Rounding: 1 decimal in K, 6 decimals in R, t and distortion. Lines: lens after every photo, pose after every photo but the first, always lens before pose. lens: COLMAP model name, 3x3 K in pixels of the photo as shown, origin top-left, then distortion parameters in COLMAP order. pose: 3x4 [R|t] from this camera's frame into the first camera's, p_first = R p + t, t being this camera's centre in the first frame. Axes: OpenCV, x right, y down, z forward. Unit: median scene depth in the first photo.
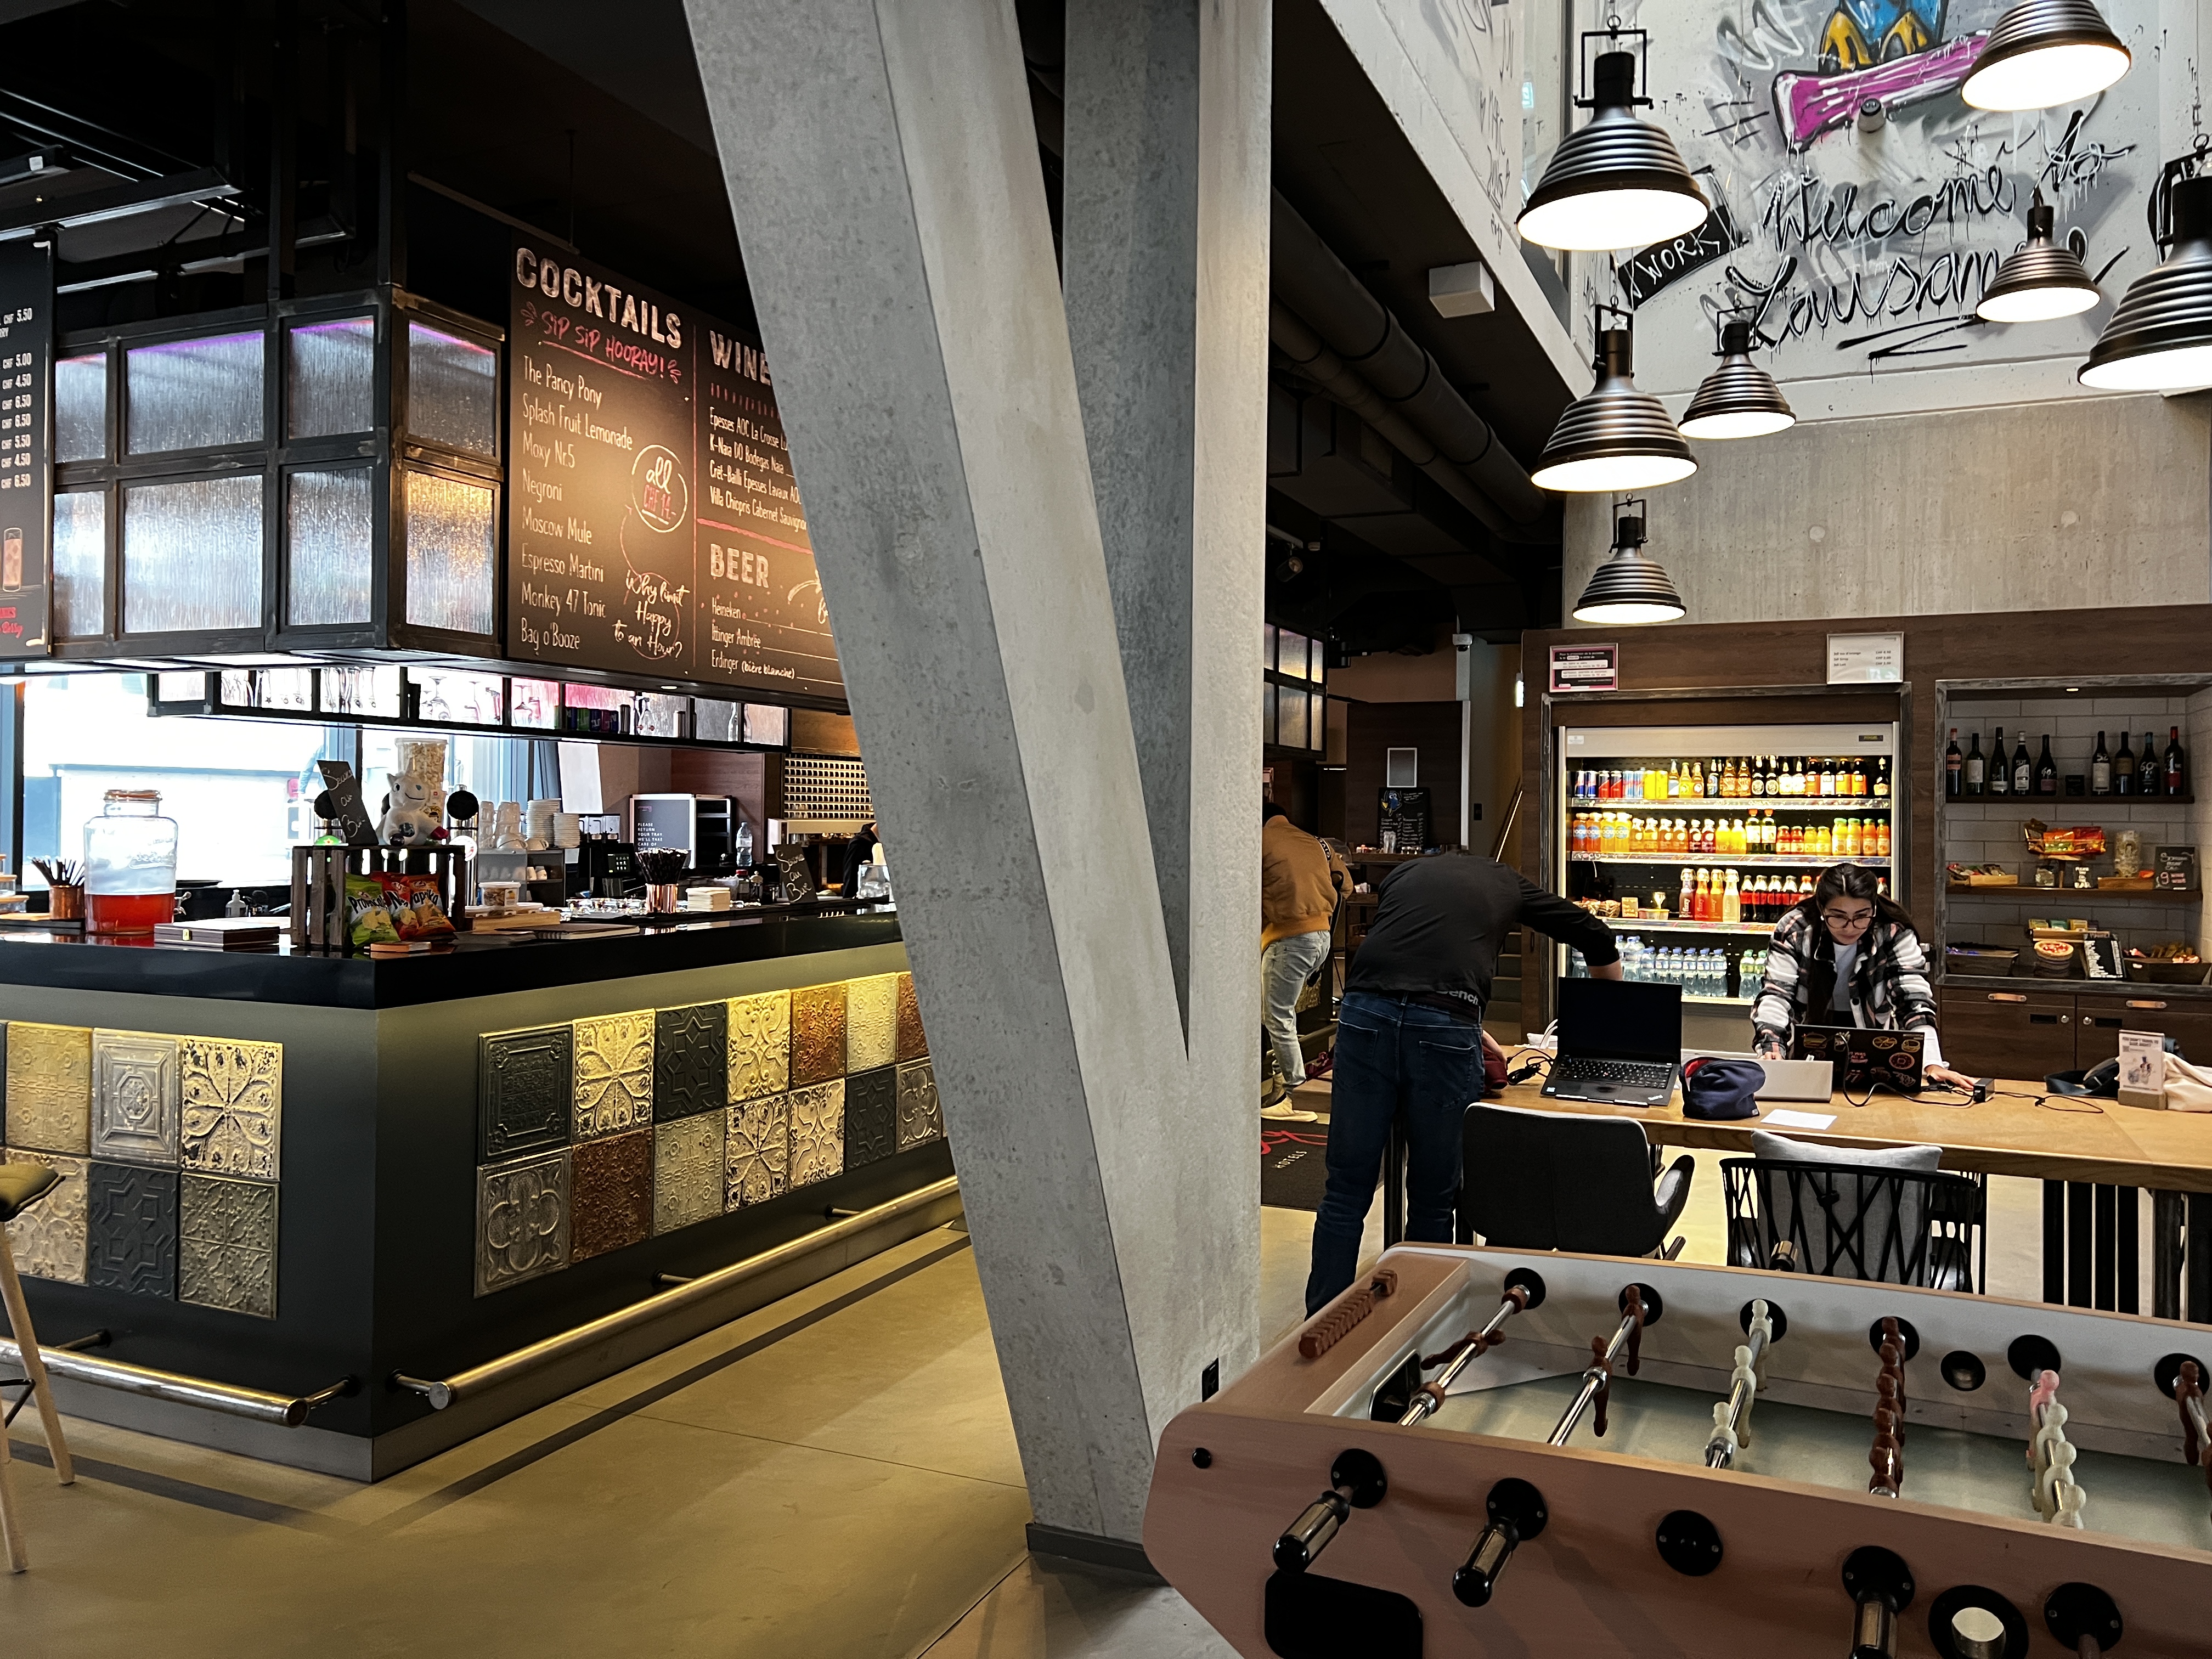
lens RADIAL K [[1670.7, 0, 1127.9], [0, 1670.7, 818.2], [0, 0, 1]] dist [0.062420, -0.065551]
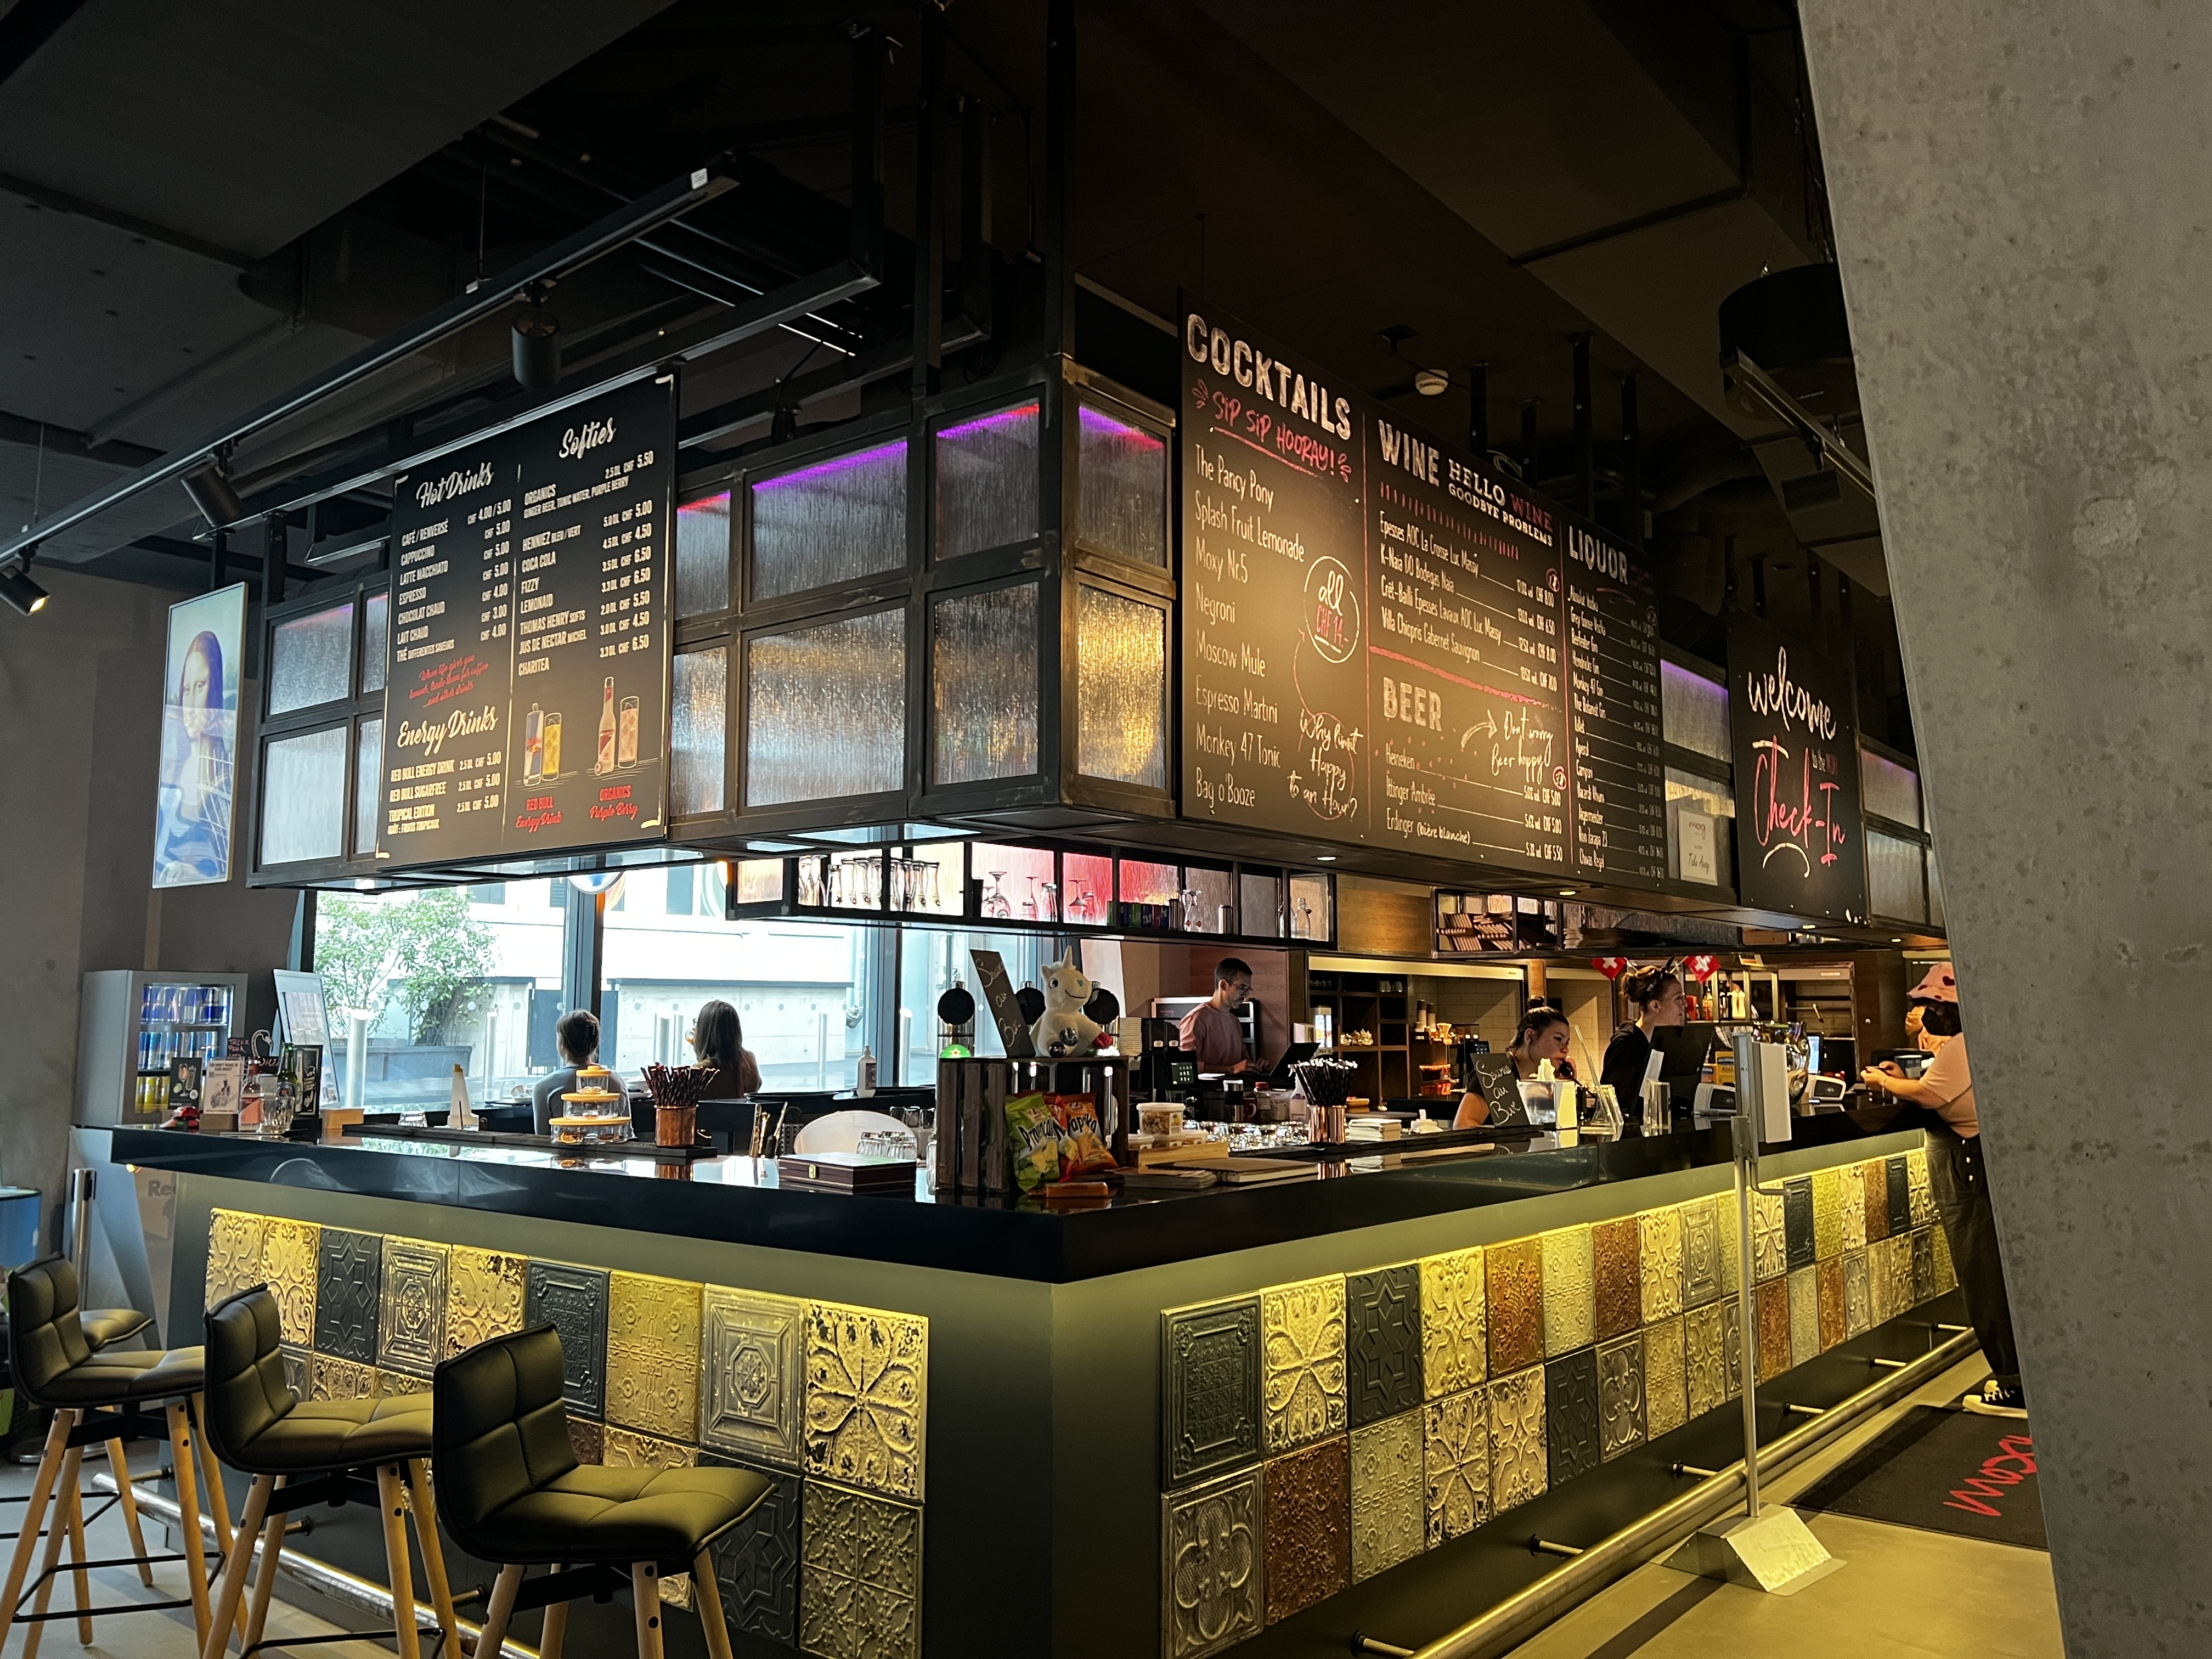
lens RADIAL K [[1670.7, 0, 1113.0], [0, 1670.7, 850.9], [0, 0, 1]] dist [0.062420, -0.065551]
pose [[0.963974, -0.034951, -0.263689, -0.190517], [0.007634, 0.994556, -0.103919, 0.001144], [0.265886, 0.098162, 0.958994, 0.240867]]
